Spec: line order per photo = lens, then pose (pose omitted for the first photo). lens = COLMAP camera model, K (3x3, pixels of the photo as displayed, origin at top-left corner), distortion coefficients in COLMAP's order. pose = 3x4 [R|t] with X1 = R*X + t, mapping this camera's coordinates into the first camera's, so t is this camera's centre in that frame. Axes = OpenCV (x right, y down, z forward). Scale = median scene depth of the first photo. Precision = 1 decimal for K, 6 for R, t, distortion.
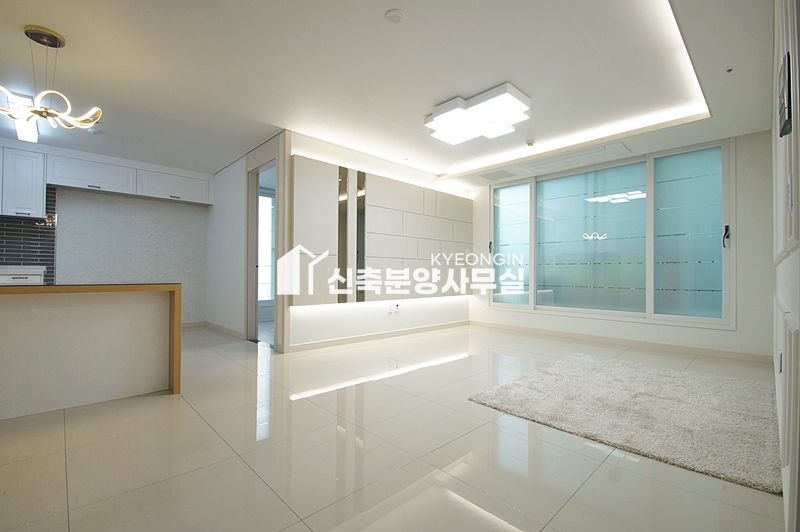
lens RADIAL K [[352.5, 0, 401.2], [0, 352.5, 270.0], [0, 0, 1]] dist [0.002414, -0.008511]
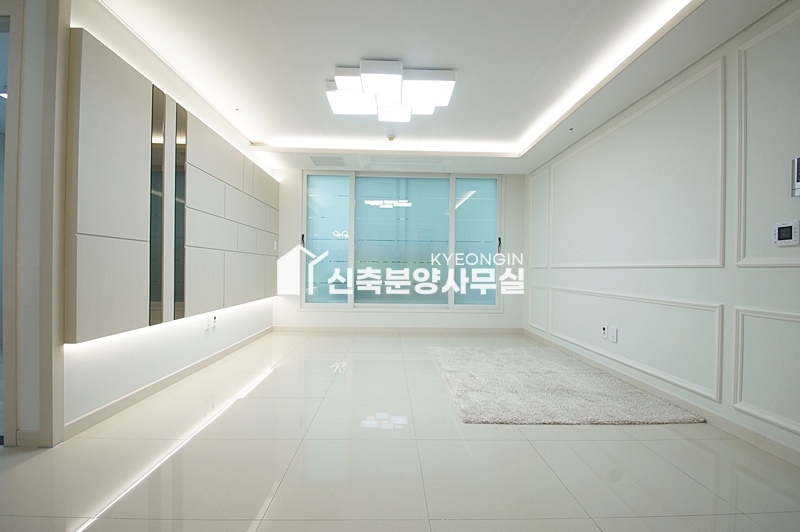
lens RADIAL K [[352.5, 0, 401.2], [0, 352.5, 270.0], [0, 0, 1]] dist [0.002414, -0.008511]
pose [[0.672729, 0.001852, 0.739887, -0.312008], [-0.017468, 0.999758, 0.013380, -0.009716], [-0.739683, -0.021925, 0.672599, 0.303180]]
